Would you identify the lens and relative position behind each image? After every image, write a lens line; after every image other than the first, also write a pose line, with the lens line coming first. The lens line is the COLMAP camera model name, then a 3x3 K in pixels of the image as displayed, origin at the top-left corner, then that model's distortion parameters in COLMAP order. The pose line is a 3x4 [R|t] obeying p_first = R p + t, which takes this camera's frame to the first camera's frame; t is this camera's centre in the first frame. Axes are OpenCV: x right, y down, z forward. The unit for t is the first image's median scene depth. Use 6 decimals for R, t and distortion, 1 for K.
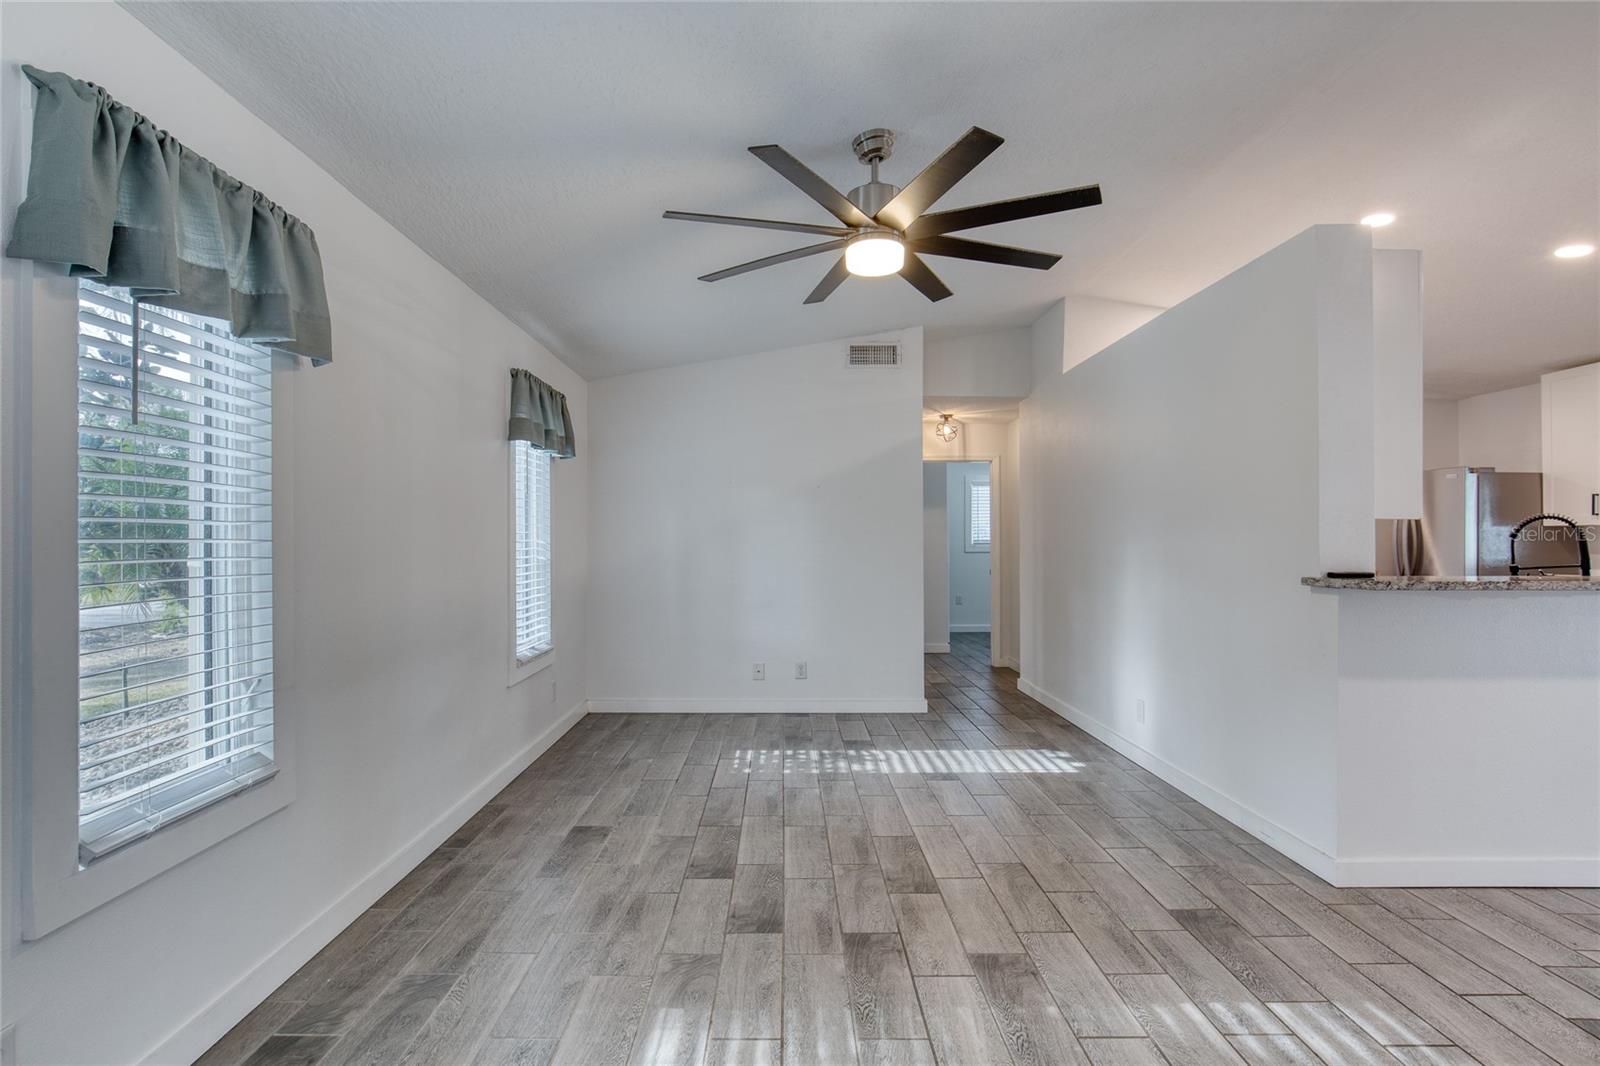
lens RADIAL K [[729.4, 0, 774.9], [0, 729.4, 529.7], [0, 0, 1]] dist [-0.019761, 0.007338]
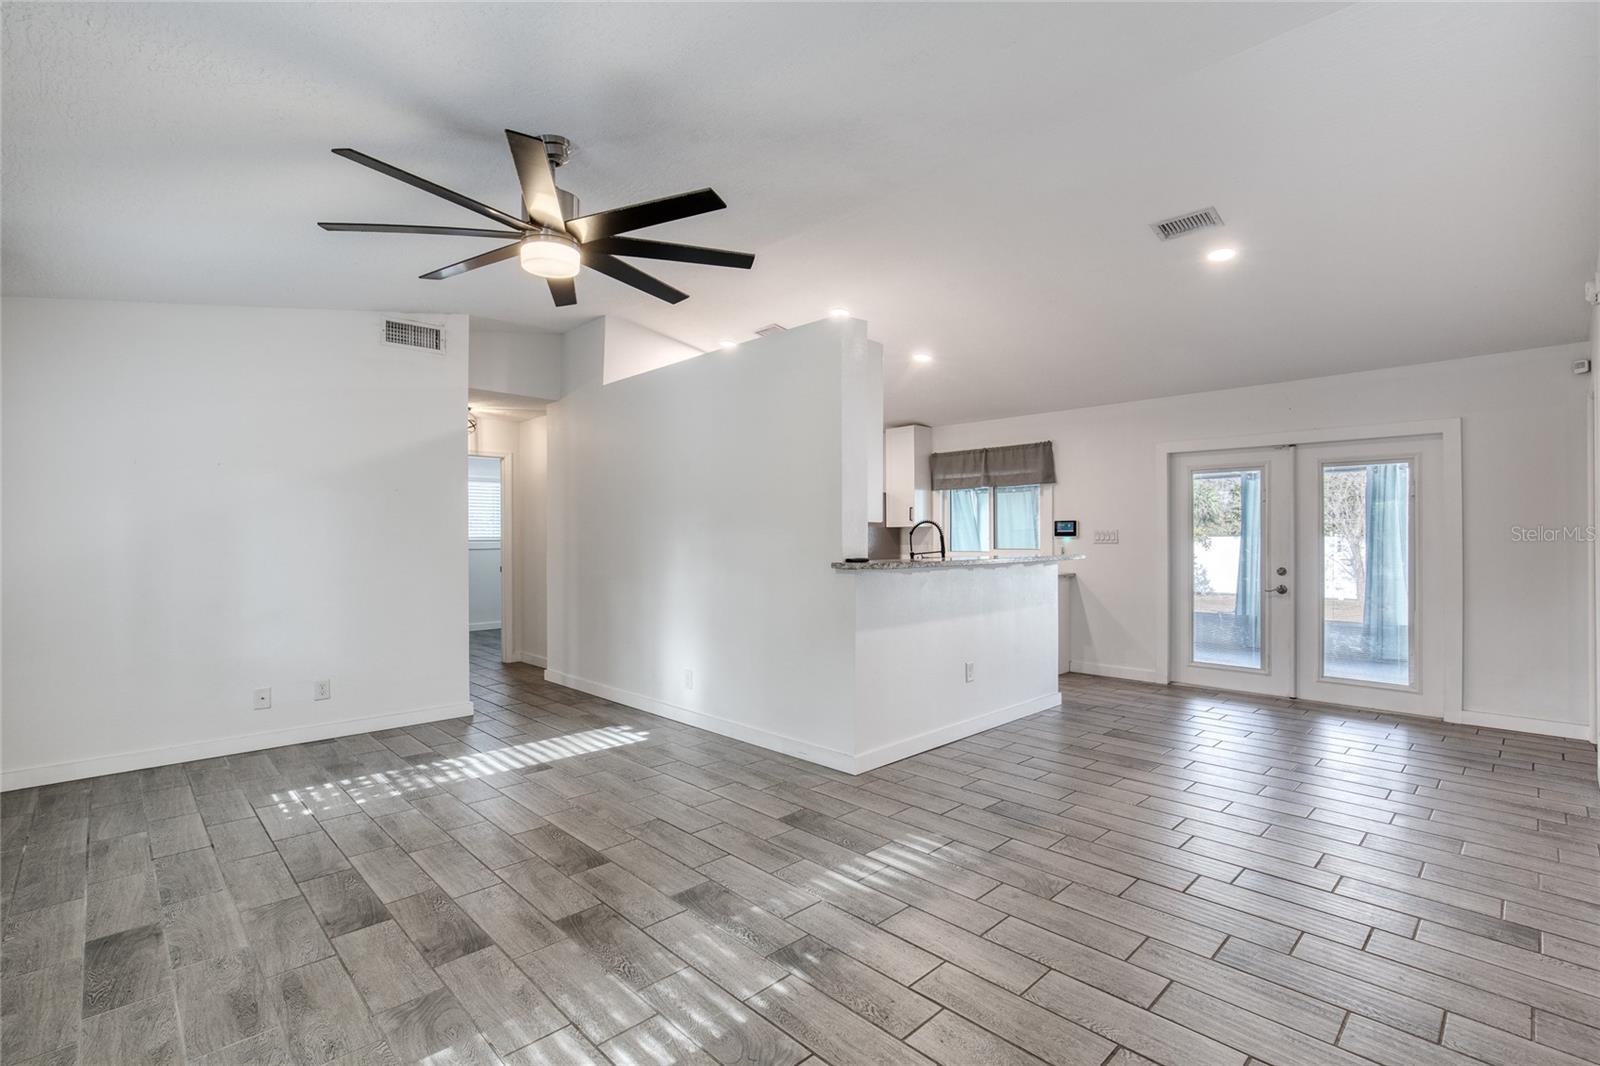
lens RADIAL K [[729.4, 0, 776.4], [0, 729.4, 527.7], [0, 0, 1]] dist [-0.019761, 0.007338]
pose [[0.731633, 0.006804, 0.681665, -0.307339], [-0.008116, 0.999966, -0.001270, 0.000377], [-0.681650, -0.004603, 0.731664, 0.035219]]
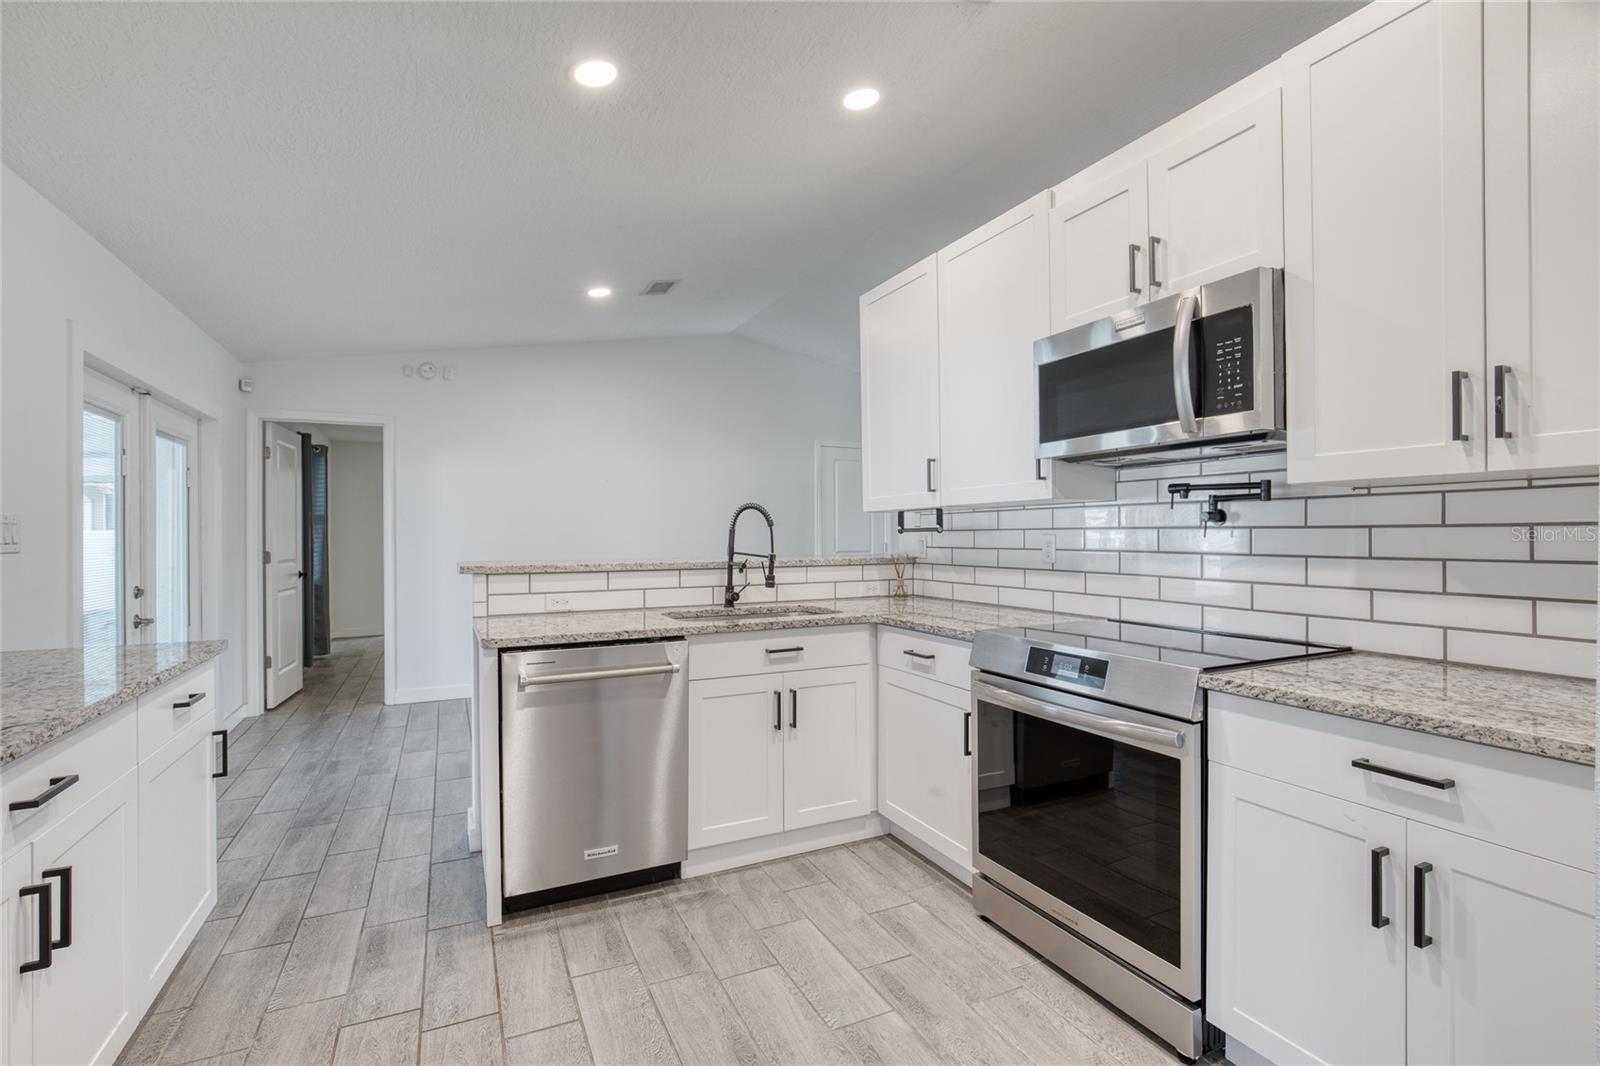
lens RADIAL K [[729.4, 0, 778.4], [0, 729.4, 529.1], [0, 0, 1]] dist [-0.019761, 0.007338]
pose [[-0.908693, 0.002699, -0.417457, 1.559617], [0.012337, 0.999716, -0.020390, 0.036709], [0.417283, -0.023678, -0.908468, 2.065785]]
